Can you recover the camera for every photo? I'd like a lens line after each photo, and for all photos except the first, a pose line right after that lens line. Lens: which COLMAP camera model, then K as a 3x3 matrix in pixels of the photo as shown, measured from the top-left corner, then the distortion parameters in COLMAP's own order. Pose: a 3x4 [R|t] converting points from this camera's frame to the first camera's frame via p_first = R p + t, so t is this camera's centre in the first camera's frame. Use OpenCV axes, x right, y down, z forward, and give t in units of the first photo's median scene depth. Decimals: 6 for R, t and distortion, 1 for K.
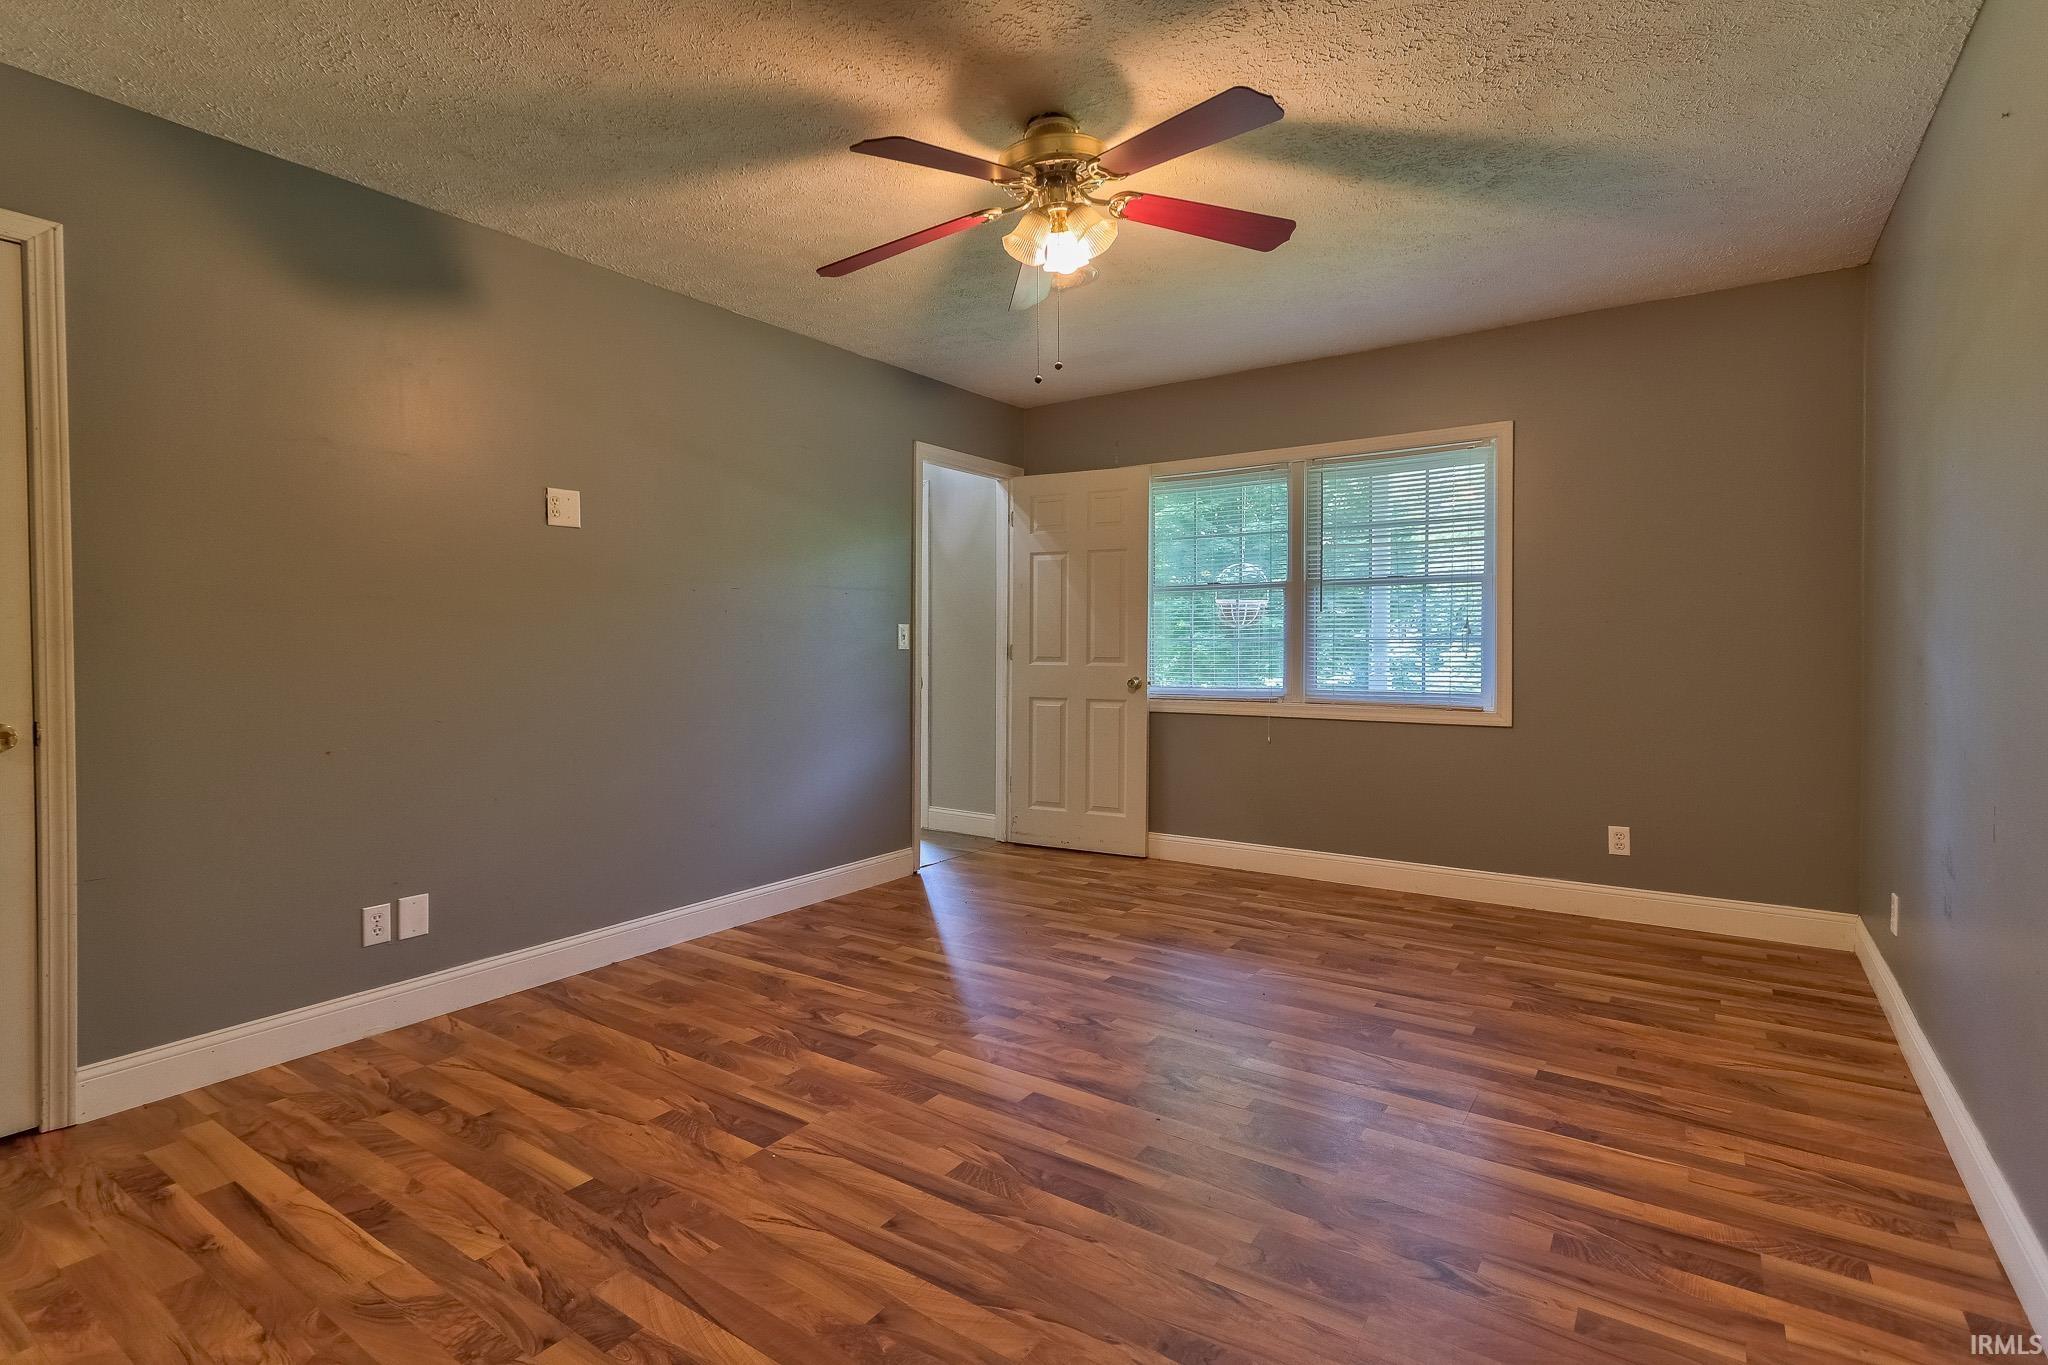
lens RADIAL K [[935.7, 0, 983.2], [0, 935.7, 671.8], [0, 0, 1]] dist [0.001970, 0.000089]
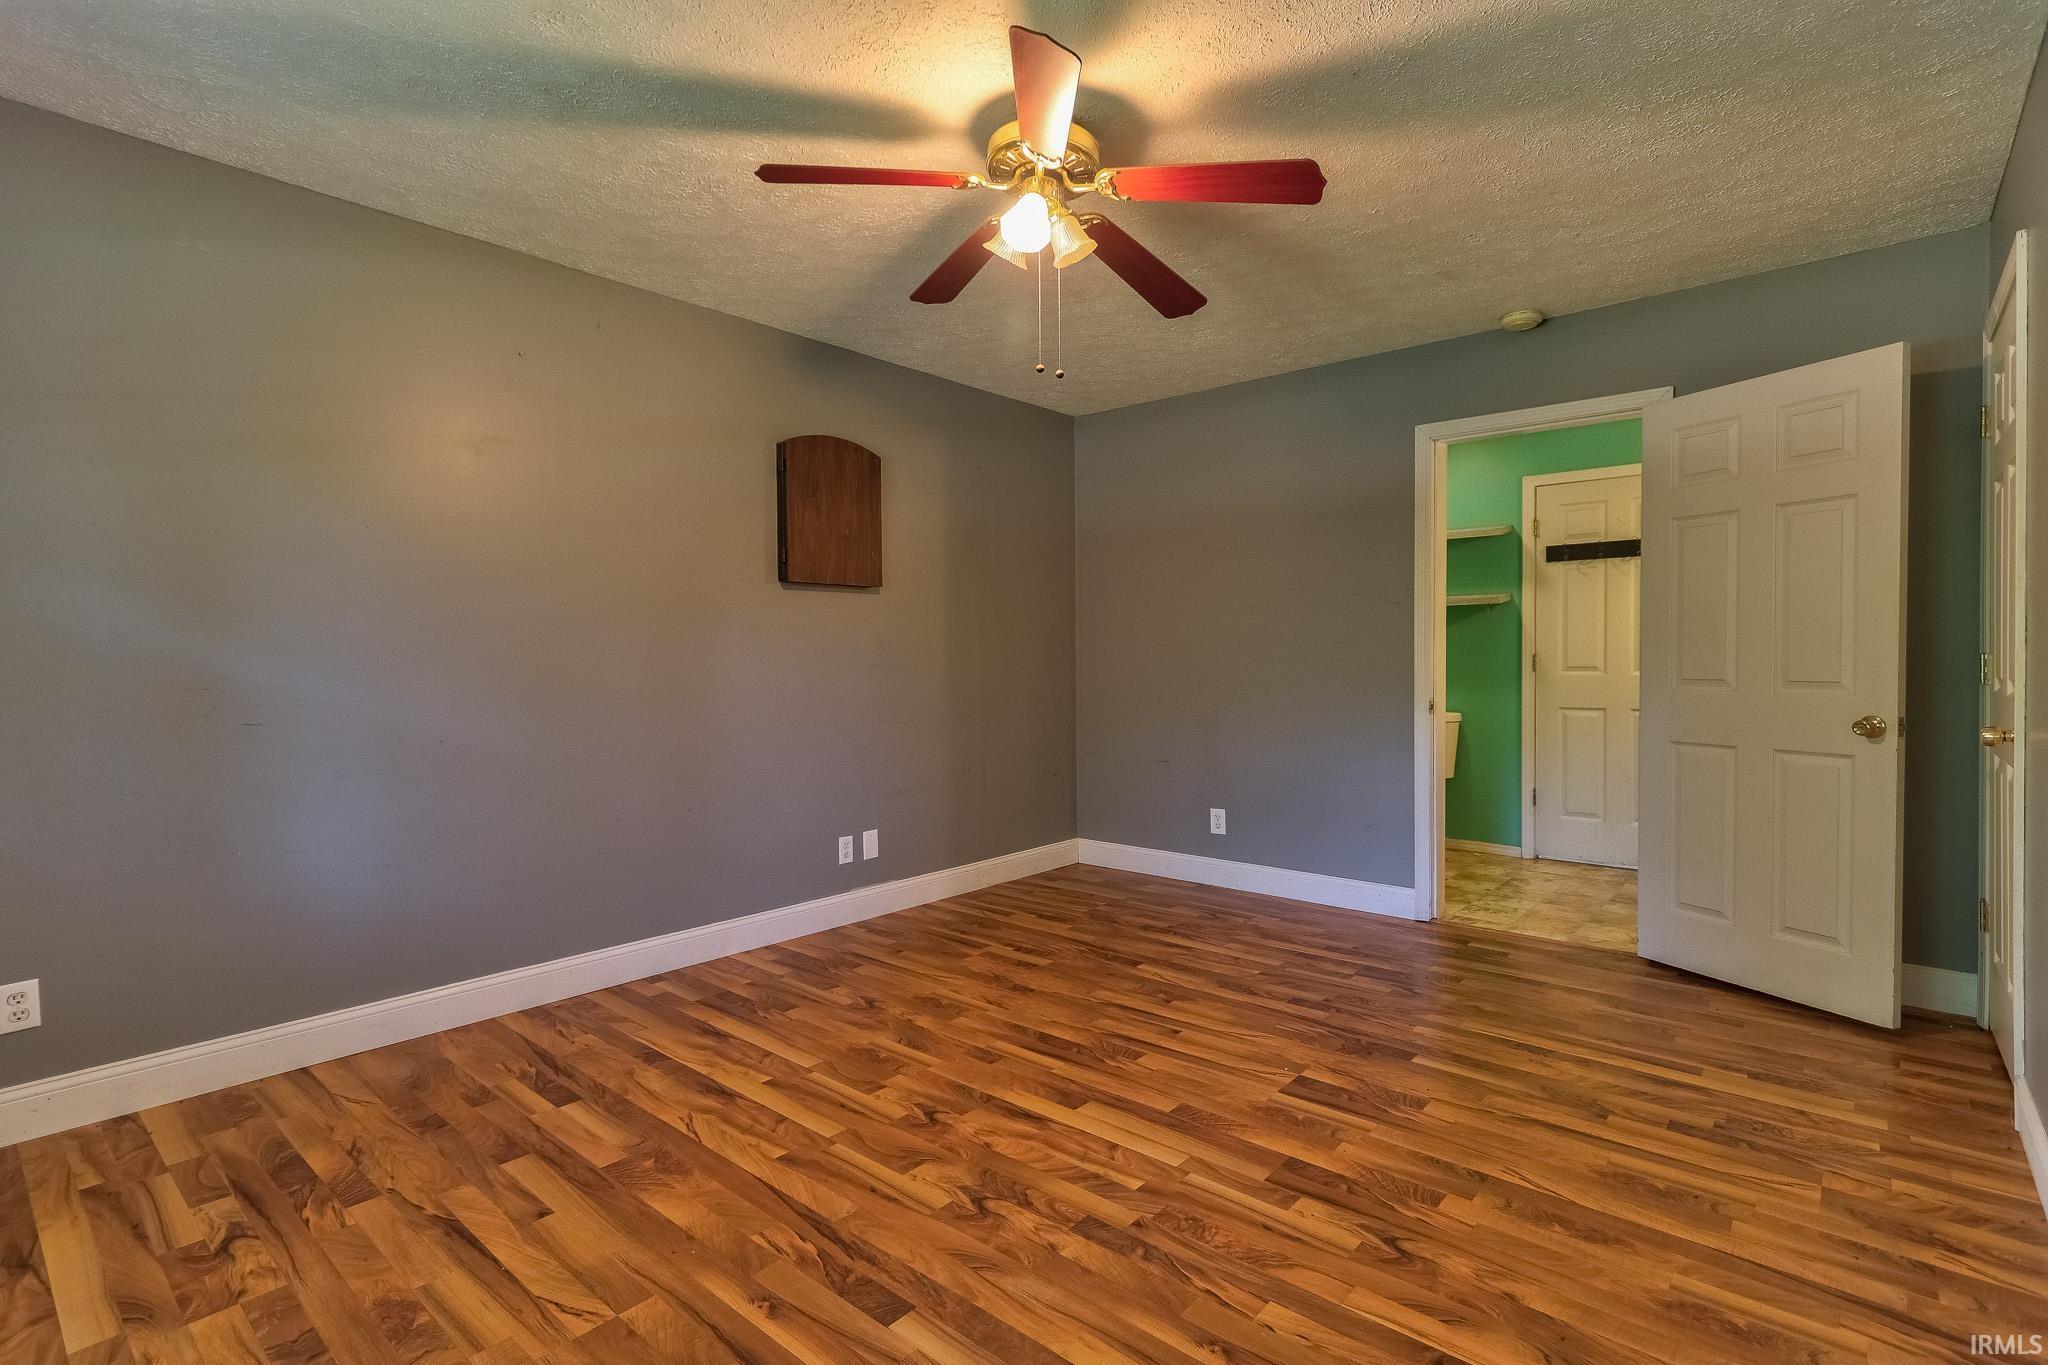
lens RADIAL K [[935.7, 0, 983.2], [0, 935.7, 671.8], [0, 0, 1]] dist [0.001970, 0.000089]
pose [[-0.993434, 0.008911, 0.114059, 0.032547], [0.014025, 0.998928, 0.044114, -0.075982], [-0.113543, 0.045425, -0.992494, 2.028359]]
